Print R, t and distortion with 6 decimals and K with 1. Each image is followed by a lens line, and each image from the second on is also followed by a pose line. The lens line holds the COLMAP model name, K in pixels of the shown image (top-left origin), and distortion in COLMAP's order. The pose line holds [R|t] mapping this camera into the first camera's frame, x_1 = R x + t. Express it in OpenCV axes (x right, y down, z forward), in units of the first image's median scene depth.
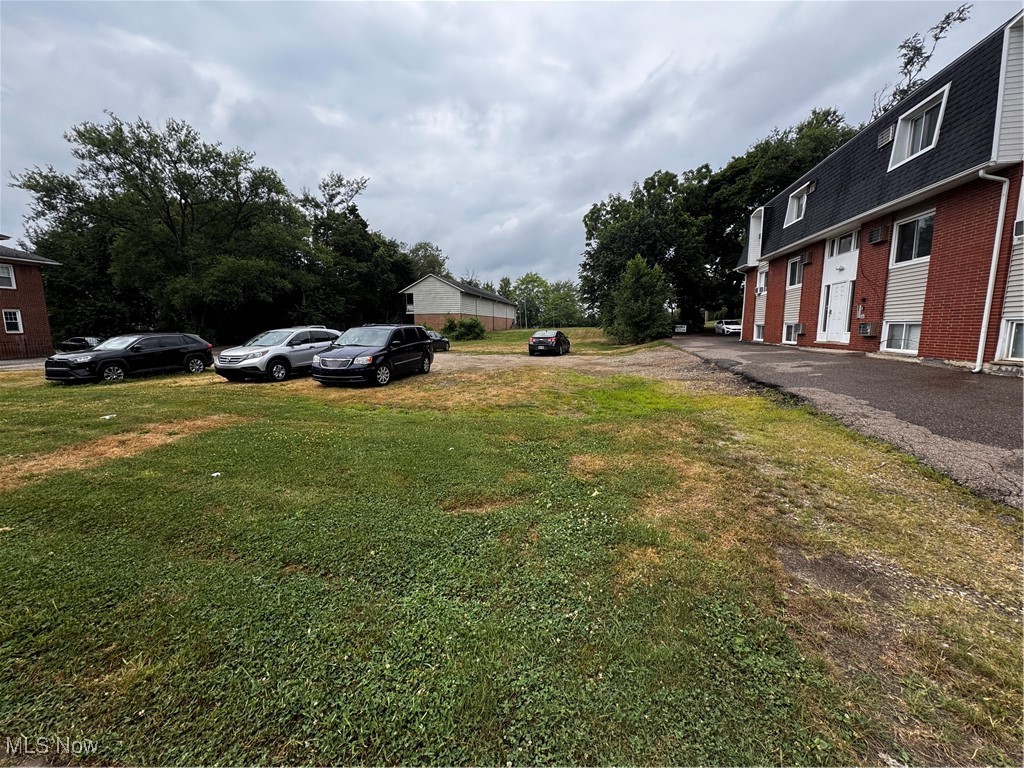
lens RADIAL K [[405.2, 0, 512.0], [0, 405.2, 384.0], [0, 0, 1]] dist [-0.002013, -0.000139]
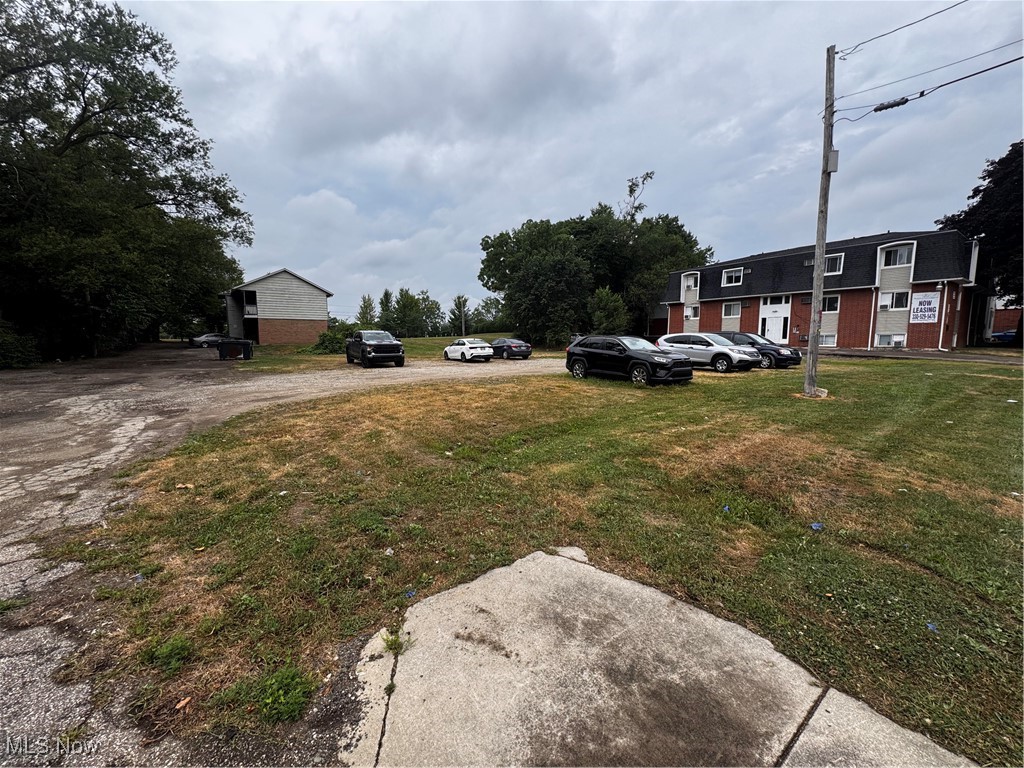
lens RADIAL K [[405.2, 0, 512.0], [0, 405.2, 384.0], [0, 0, 1]] dist [-0.002013, -0.000139]
pose [[0.679063, -0.074346, 0.730306, -0.849231], [0.096973, 0.995225, 0.011146, -0.021213], [-0.727647, 0.063251, 0.683030, 0.249277]]
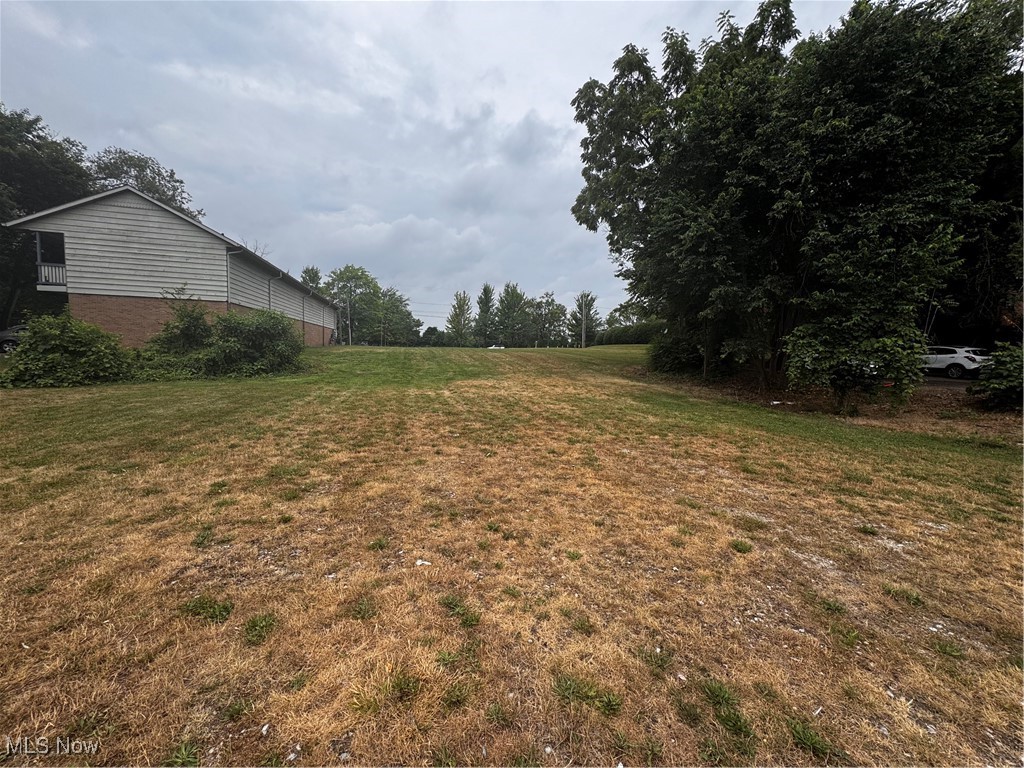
lens RADIAL K [[405.2, 0, 512.0], [0, 405.2, 384.0], [0, 0, 1]] dist [-0.002013, -0.000139]
pose [[0.887637, -0.004256, 0.460524, -0.107236], [0.025451, 0.998883, -0.039823, -0.122255], [-0.459840, 0.047069, 0.886754, 0.902892]]
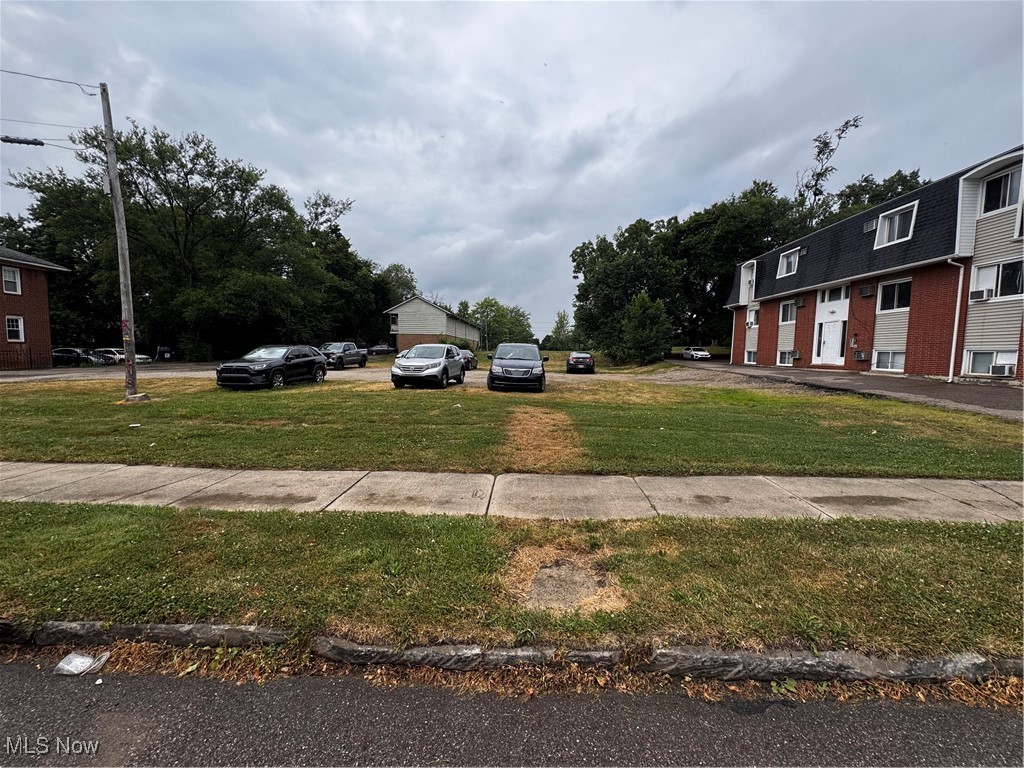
lens RADIAL K [[405.2, 0, 512.0], [0, 405.2, 384.0], [0, 0, 1]] dist [-0.002013, -0.000139]
pose [[0.985892, 0.009511, 0.167113, -0.227396], [-0.000135, 0.998429, -0.056026, 0.018497], [-0.167384, 0.055213, 0.984345, -0.076918]]
